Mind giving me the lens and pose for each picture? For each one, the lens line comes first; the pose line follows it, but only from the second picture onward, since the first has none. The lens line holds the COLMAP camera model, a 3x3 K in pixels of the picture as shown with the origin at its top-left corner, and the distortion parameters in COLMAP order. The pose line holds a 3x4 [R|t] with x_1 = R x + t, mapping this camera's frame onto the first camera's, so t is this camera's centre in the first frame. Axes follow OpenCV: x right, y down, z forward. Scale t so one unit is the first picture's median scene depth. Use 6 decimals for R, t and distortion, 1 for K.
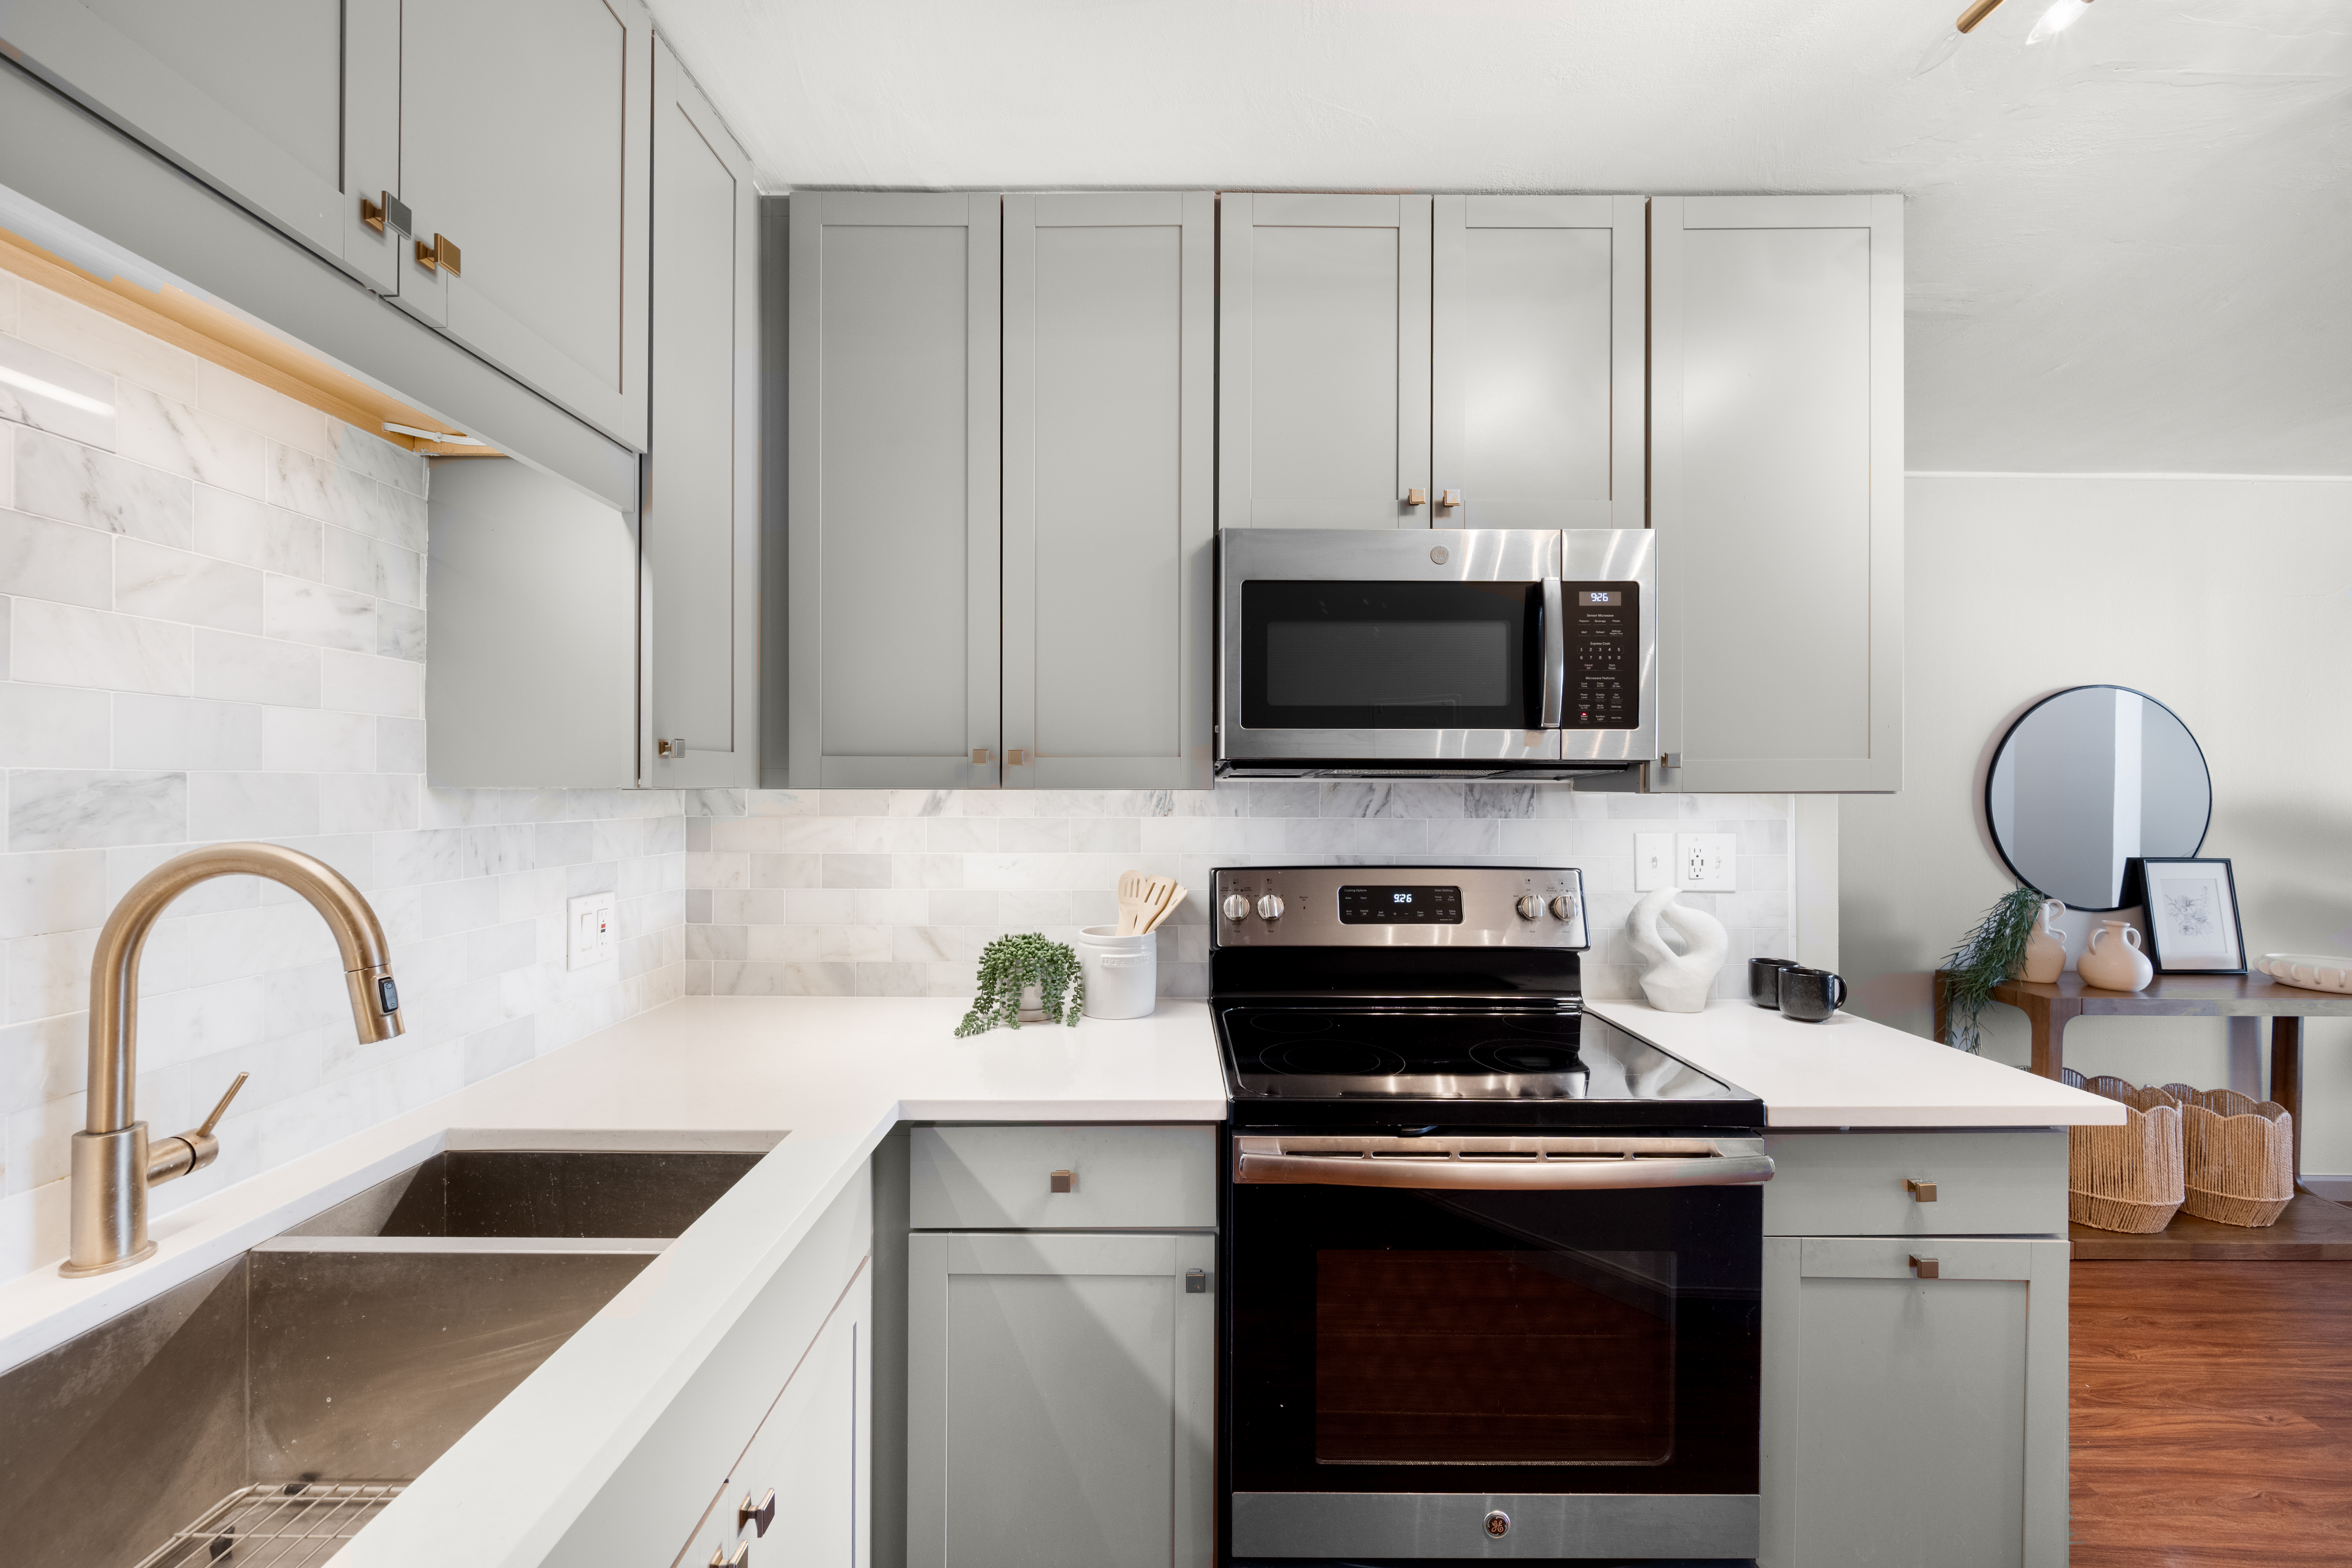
lens RADIAL K [[913.7, 0, 1183.6], [0, 913.7, 781.5], [0, 0, 1]] dist [-0.004842, -0.000446]
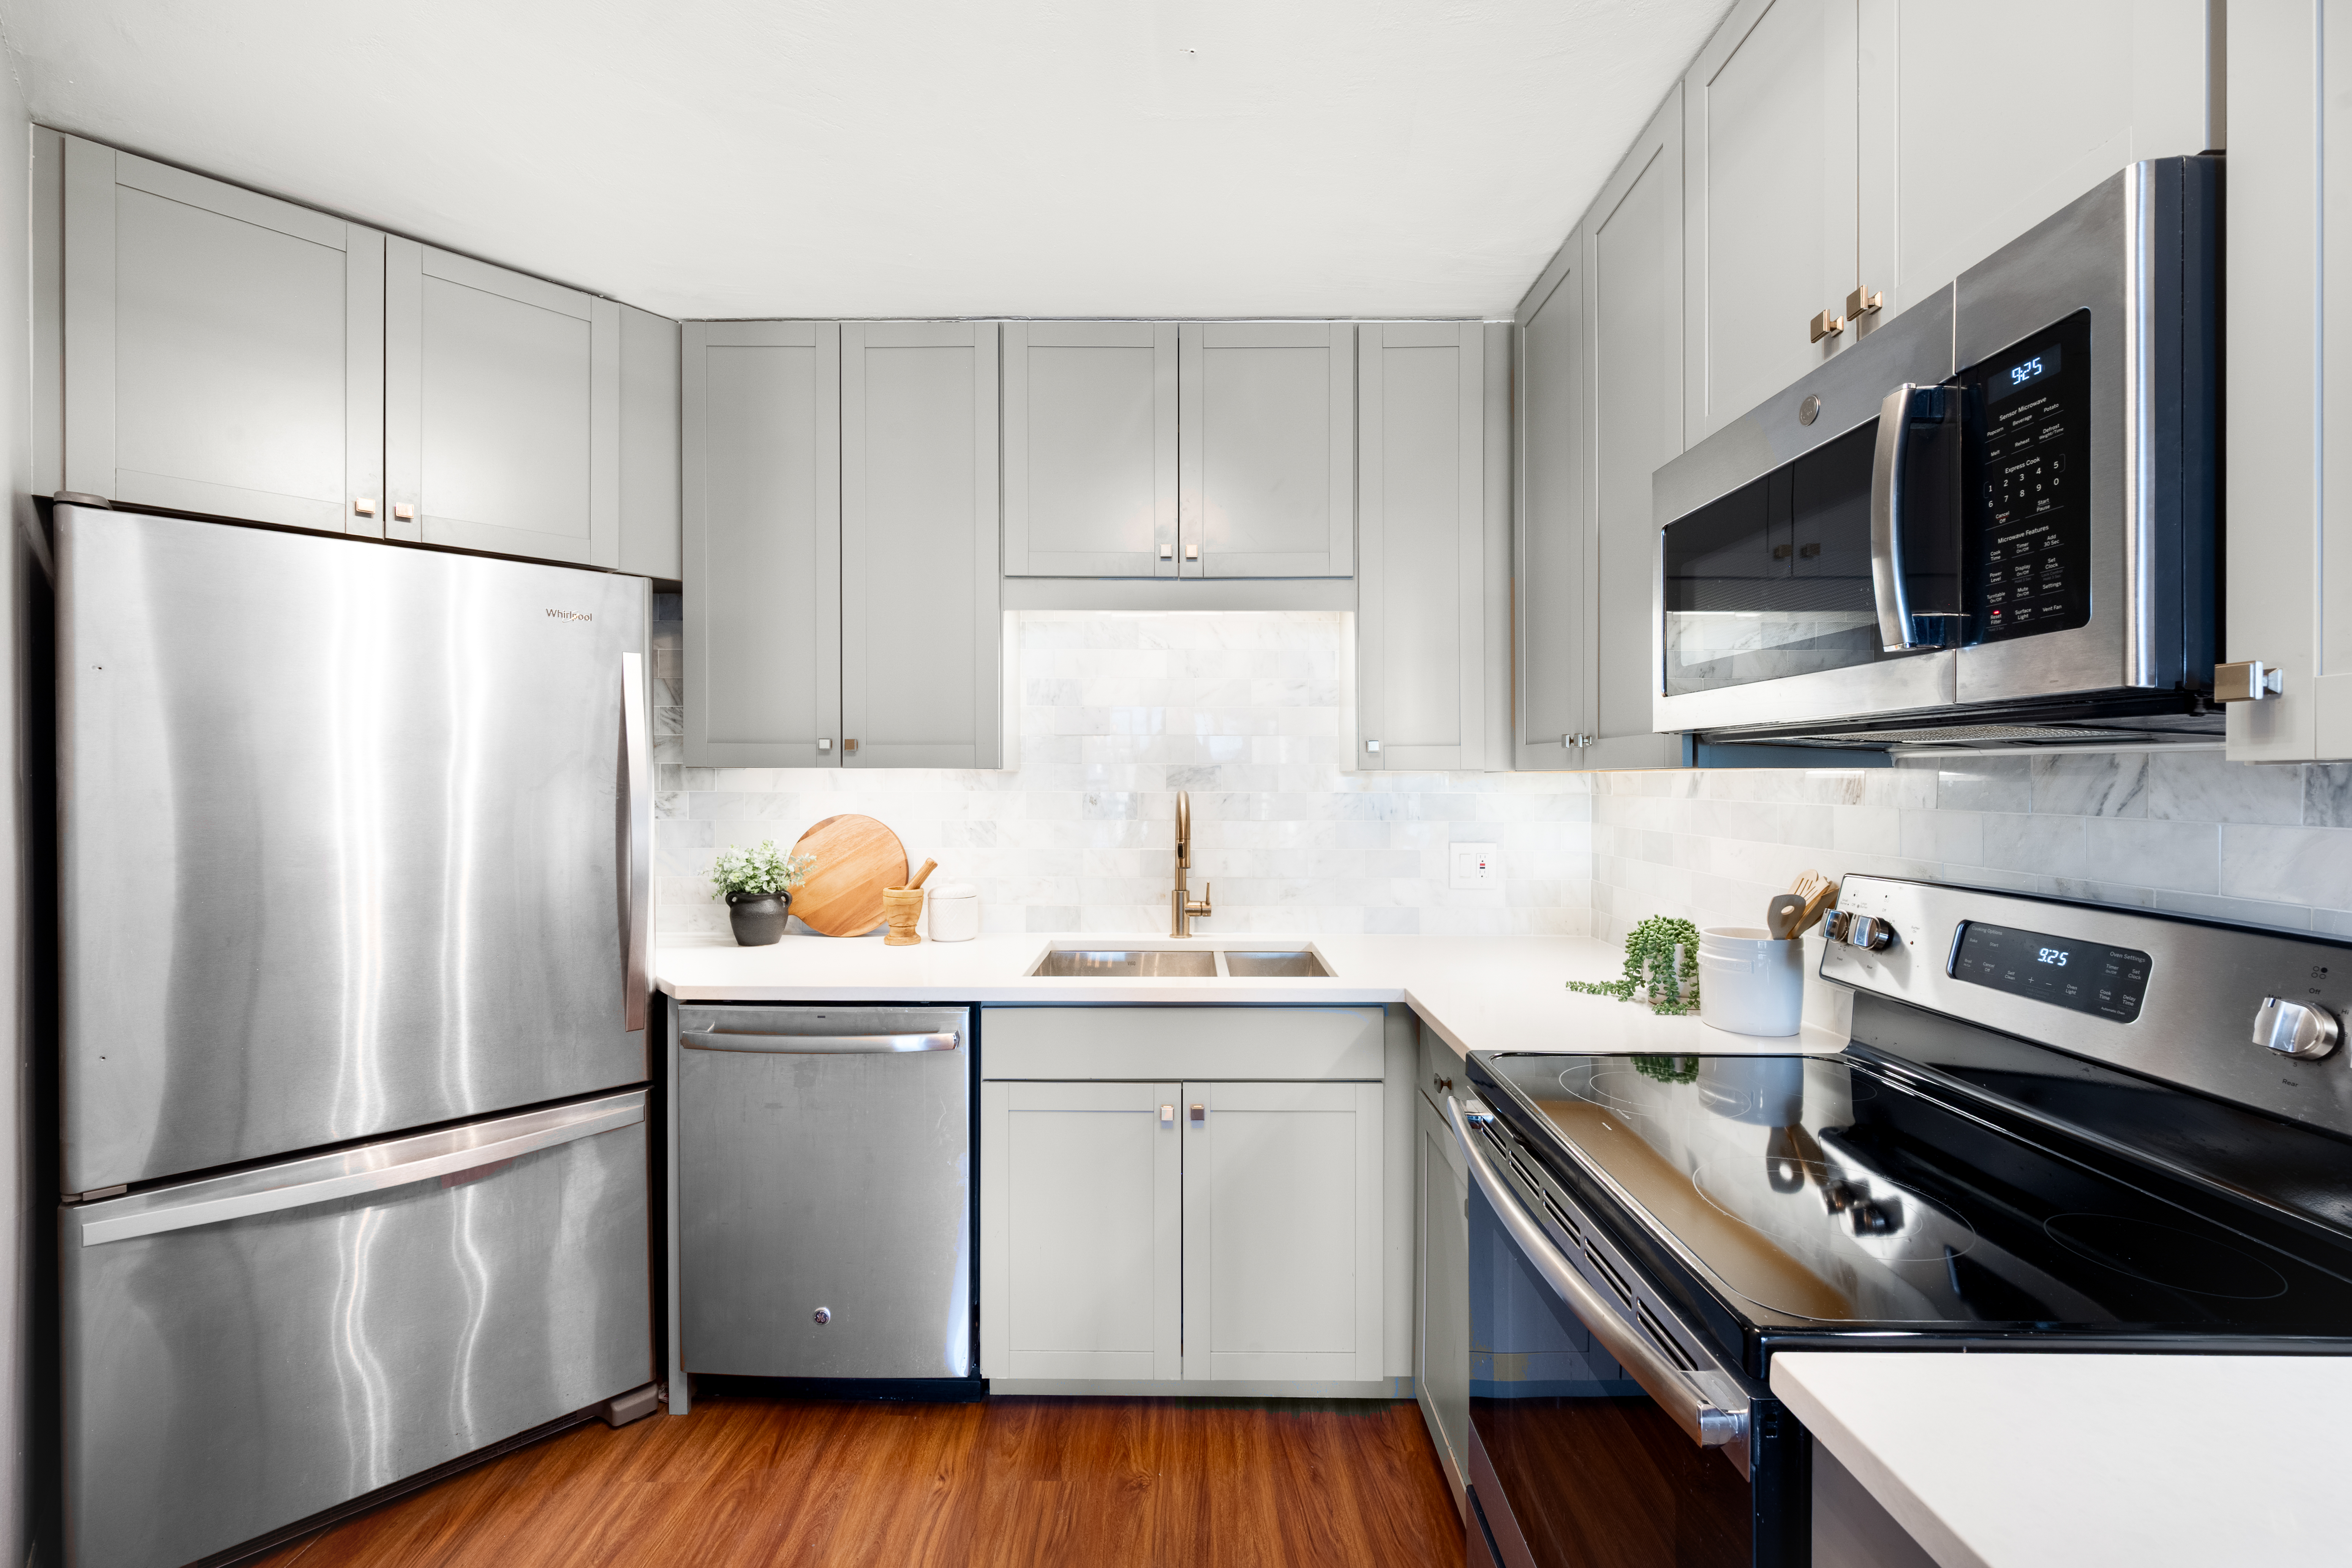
lens RADIAL K [[1005.4, 0, 1178.2], [0, 1005.4, 782.8], [0, 0, 1]] dist [0.002335, 0.000136]
pose [[-0.023271, 0.002563, -0.999726, 1.017227], [0.003810, 0.999990, 0.002475, 0.019206], [0.999722, -0.003751, -0.023281, 0.550949]]
